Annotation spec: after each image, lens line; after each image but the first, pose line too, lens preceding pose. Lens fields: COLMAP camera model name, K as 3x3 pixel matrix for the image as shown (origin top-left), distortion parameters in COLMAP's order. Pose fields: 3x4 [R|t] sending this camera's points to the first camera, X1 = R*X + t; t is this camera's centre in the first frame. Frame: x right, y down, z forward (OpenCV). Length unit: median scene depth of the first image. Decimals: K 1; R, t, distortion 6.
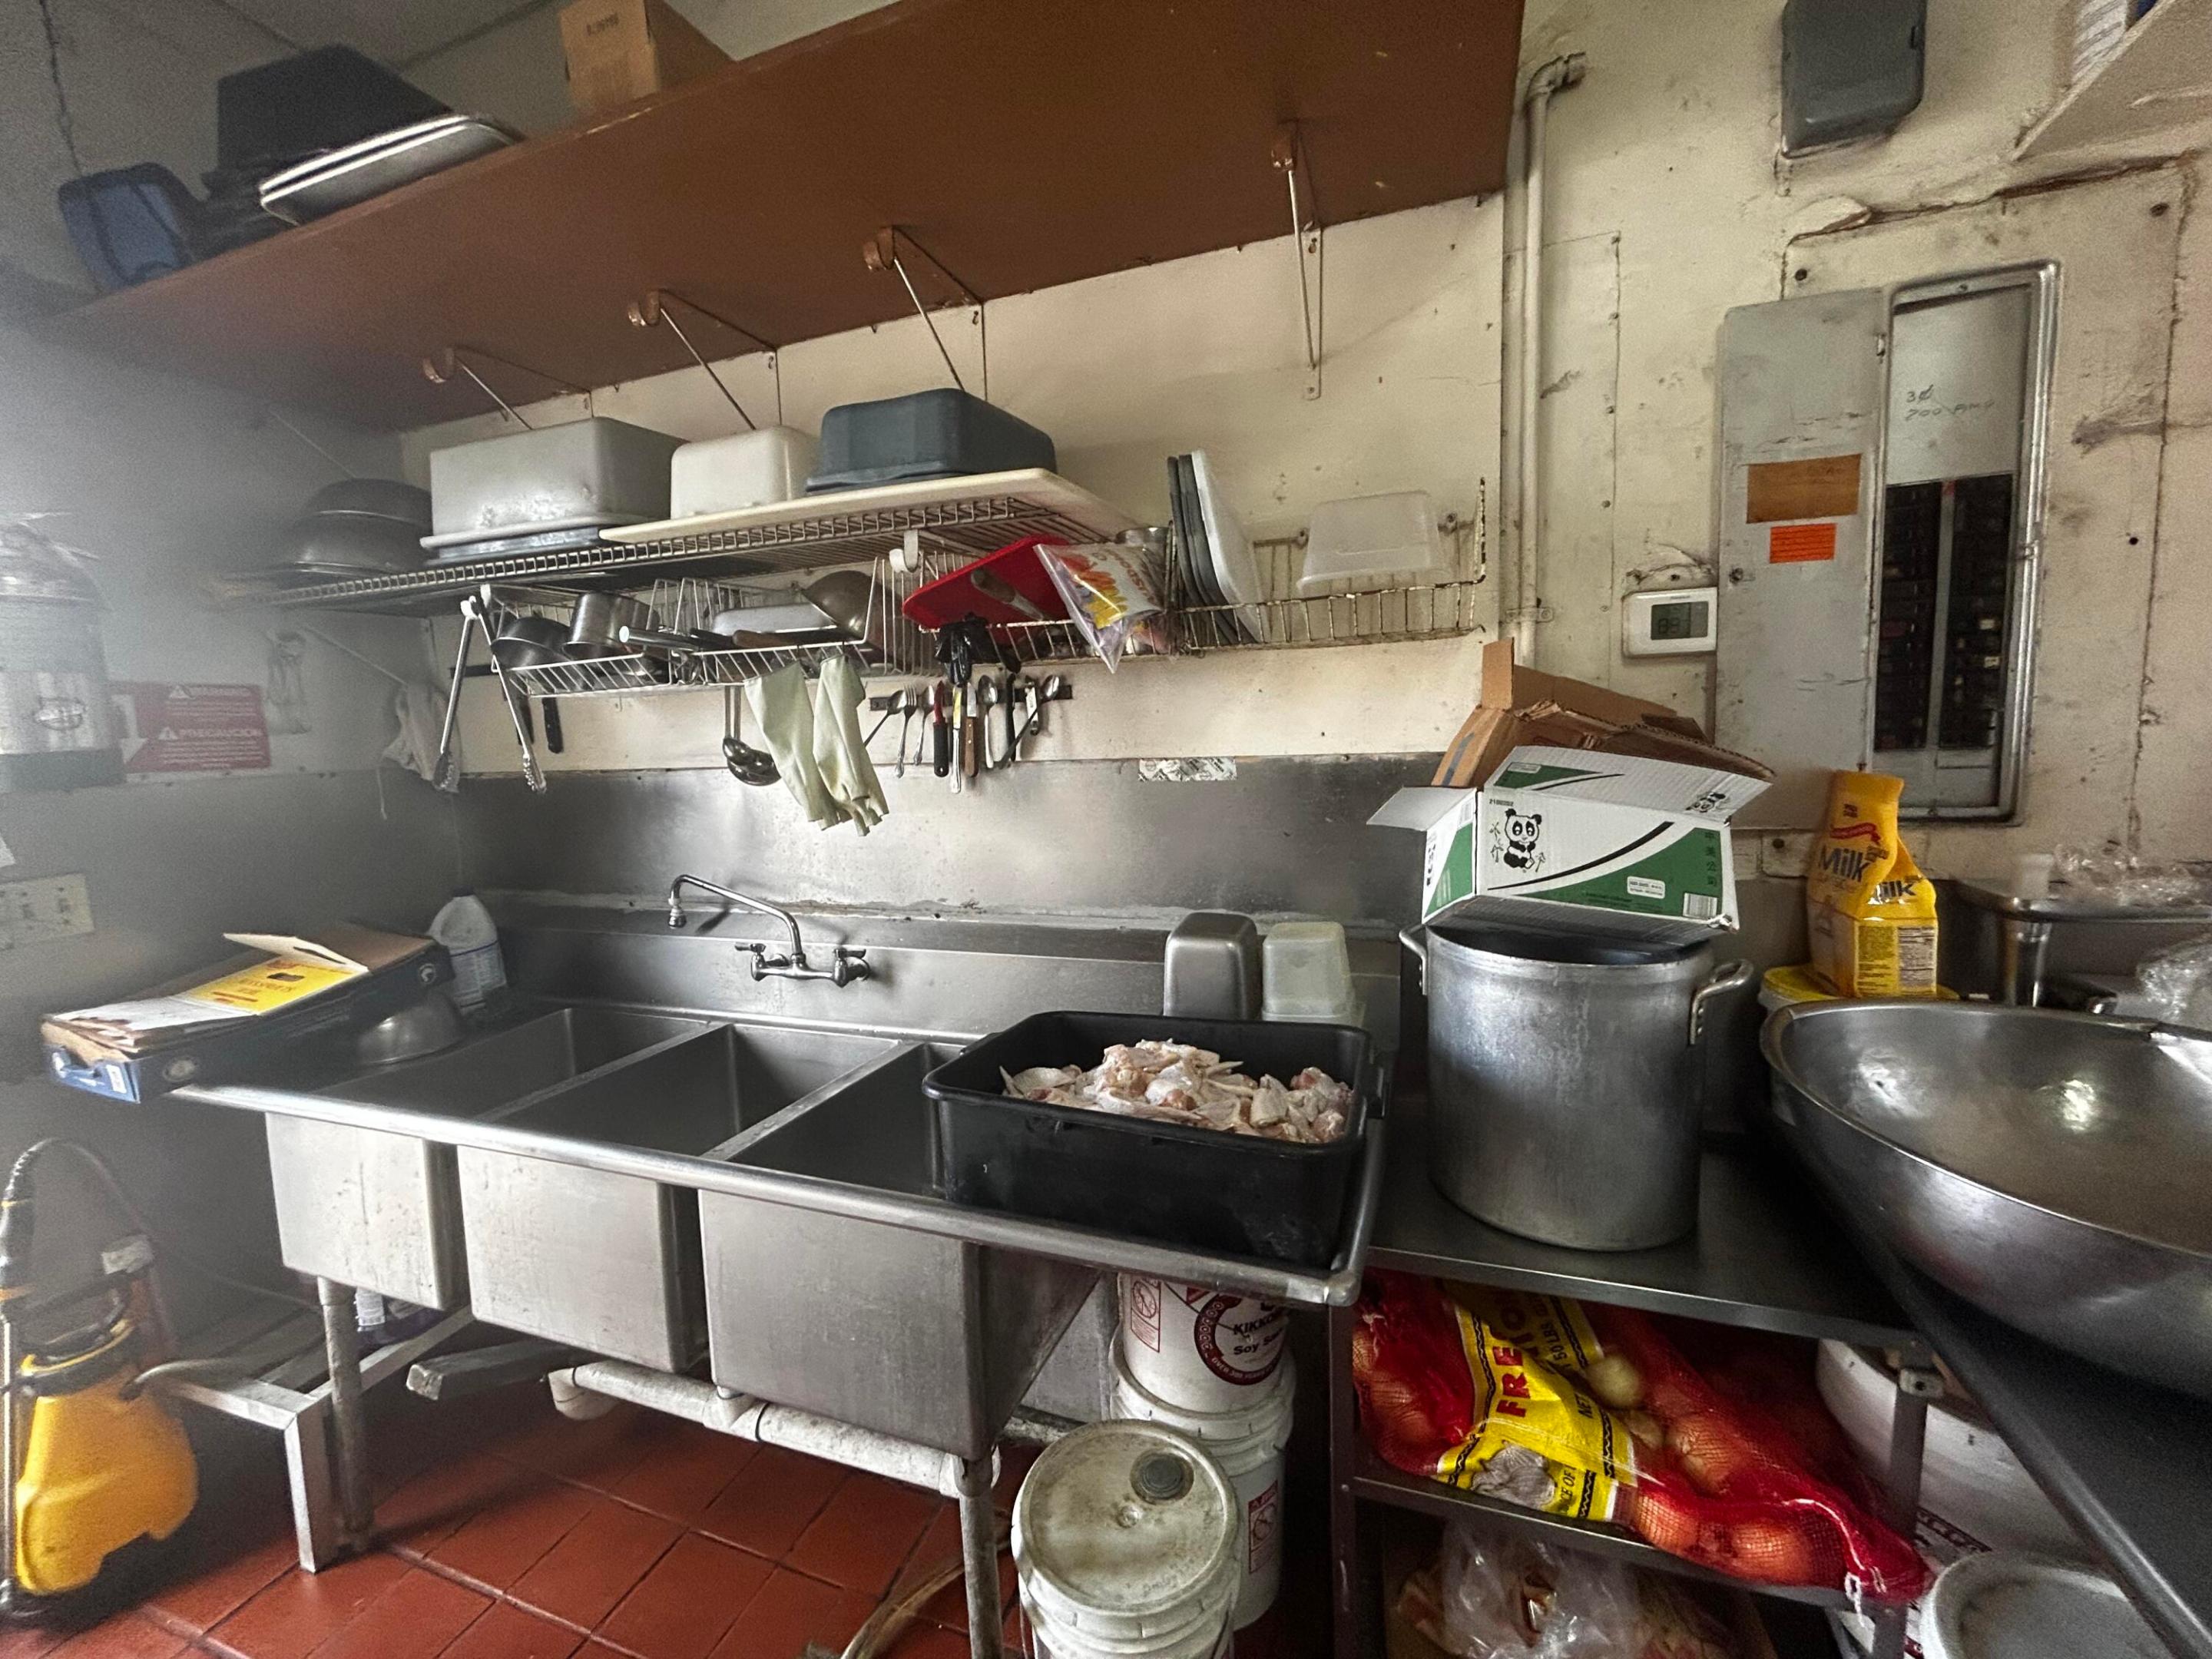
lens RADIAL K [[893.3, 0, 1105.2], [0, 893.3, 823.0], [0, 0, 1]] dist [0.002956, -0.001737]
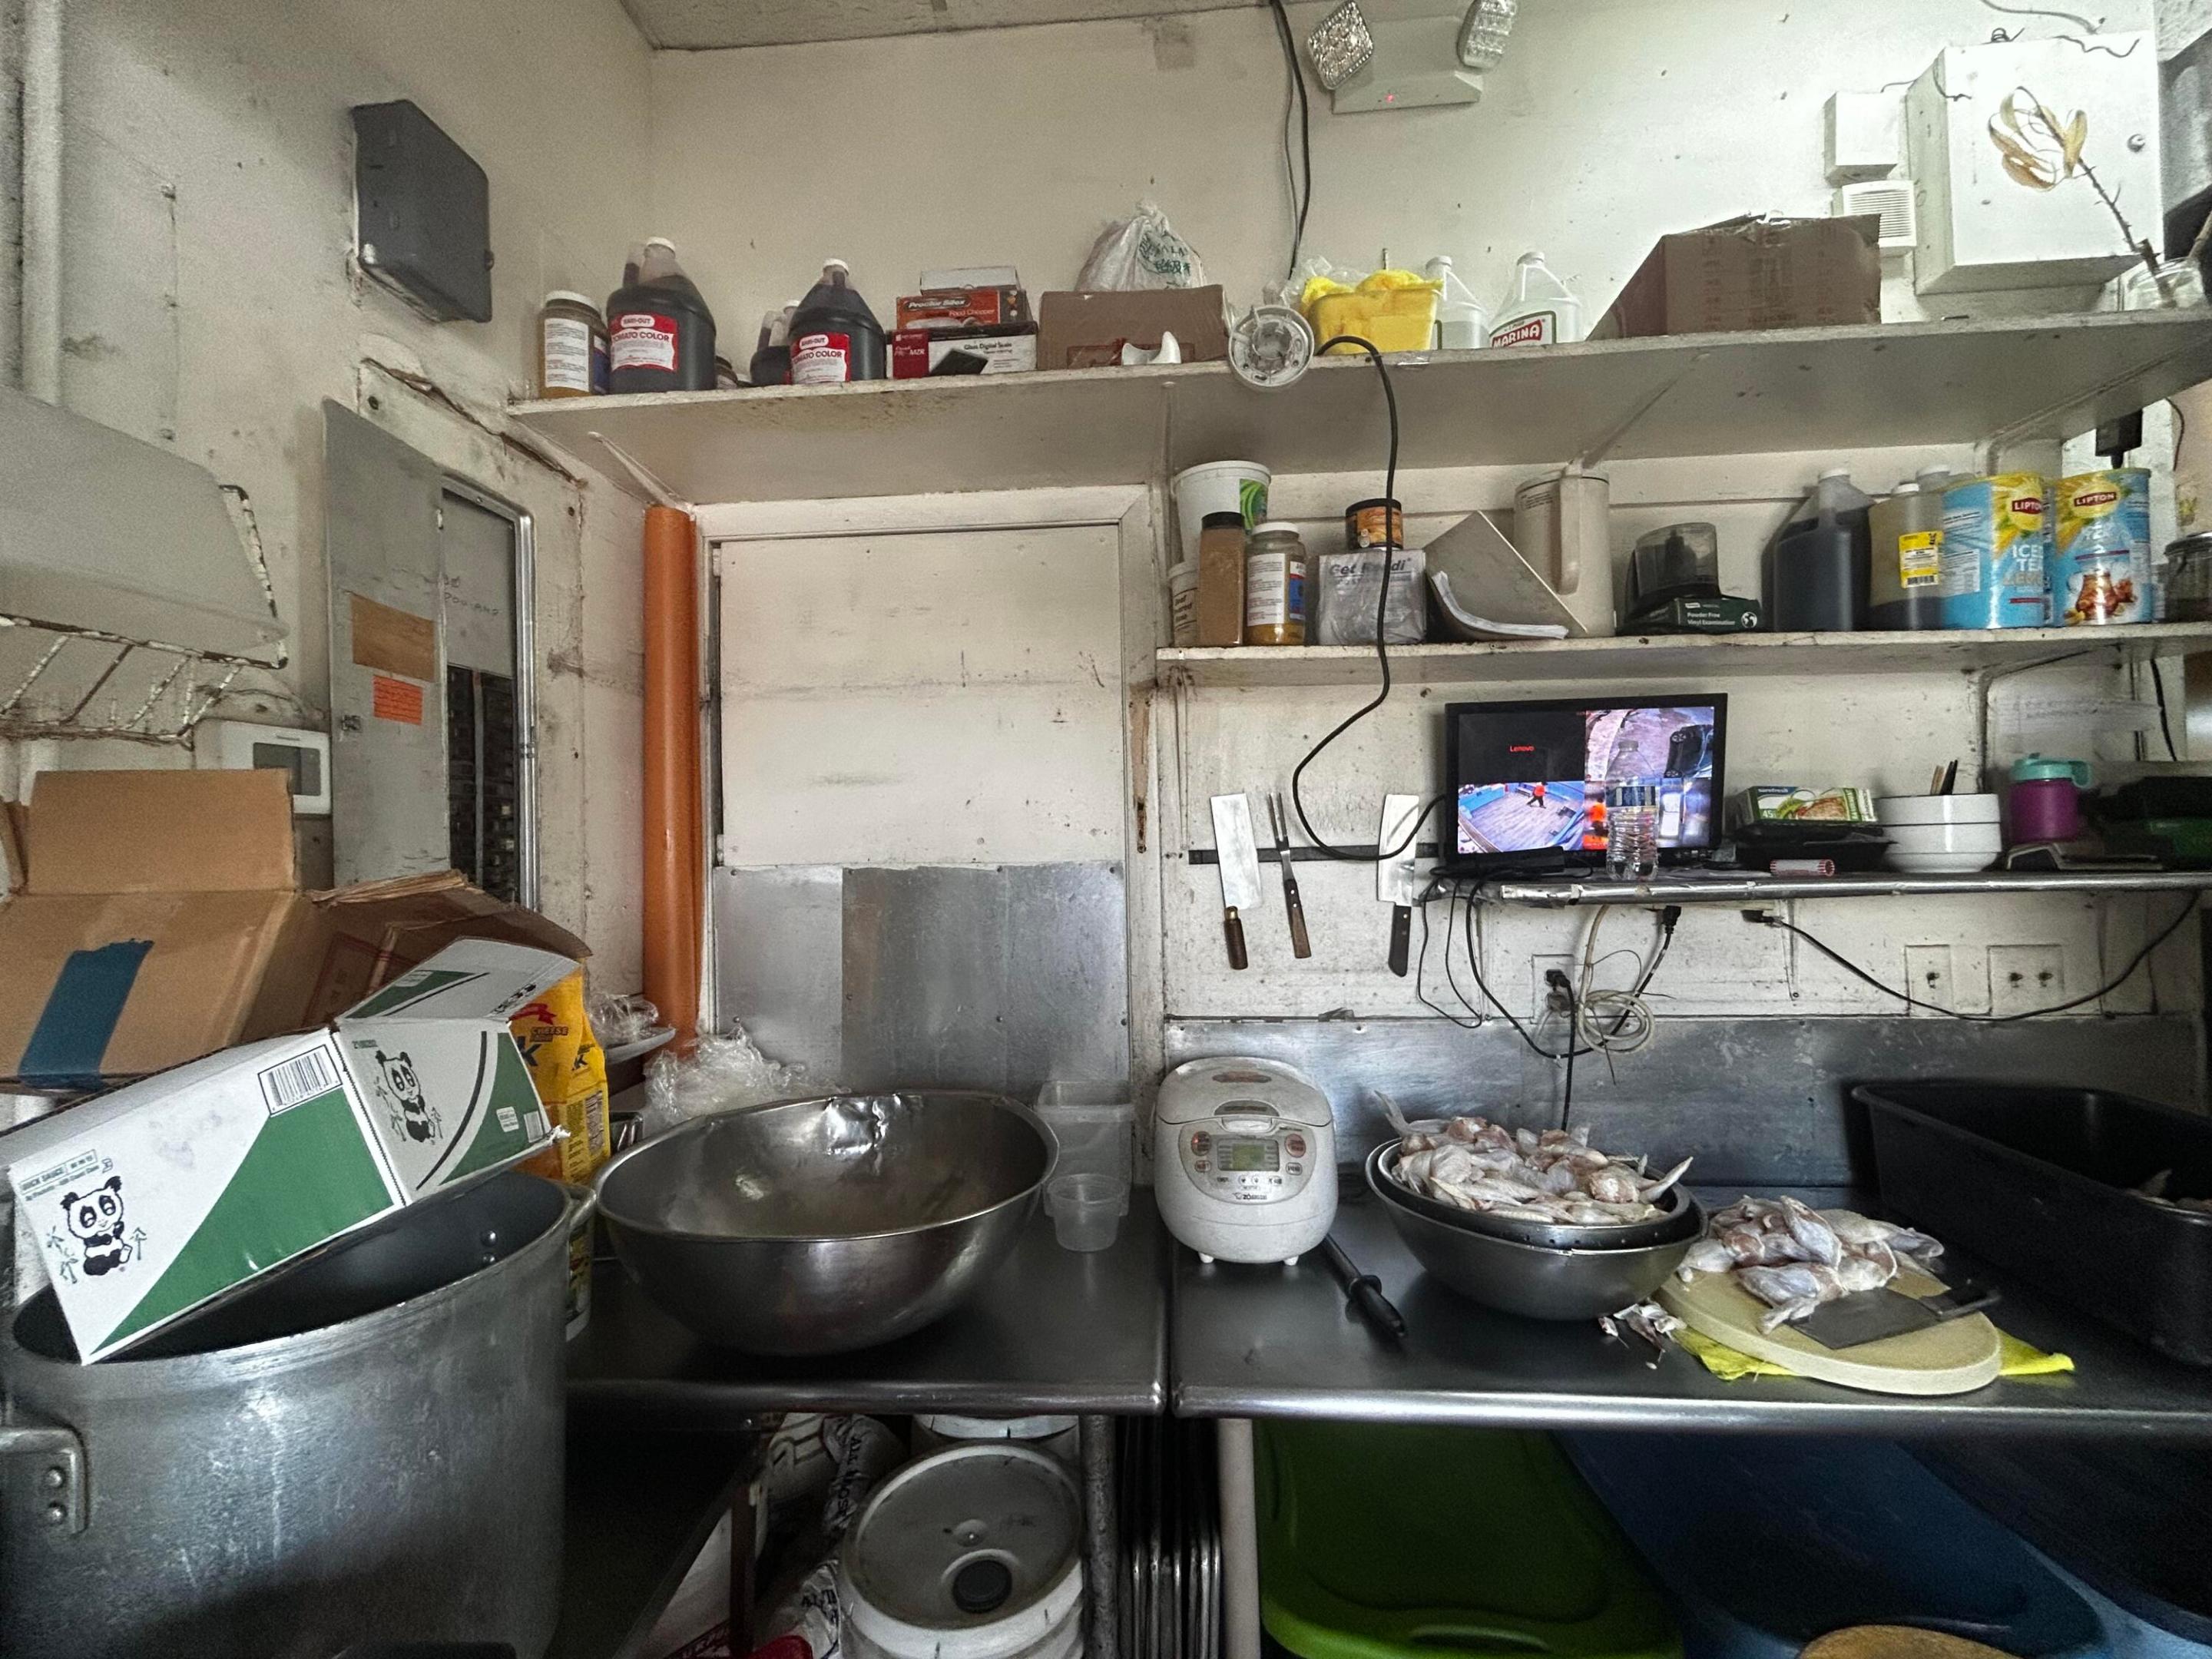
lens RADIAL K [[893.3, 0, 1105.2], [0, 893.3, 823.0], [0, 0, 1]] dist [0.002956, -0.001737]
pose [[-0.293955, 0.067168, 0.953456, -0.245765], [0.142202, 0.989500, -0.025866, -0.073740], [-0.945182, 0.127980, -0.300420, 0.620768]]
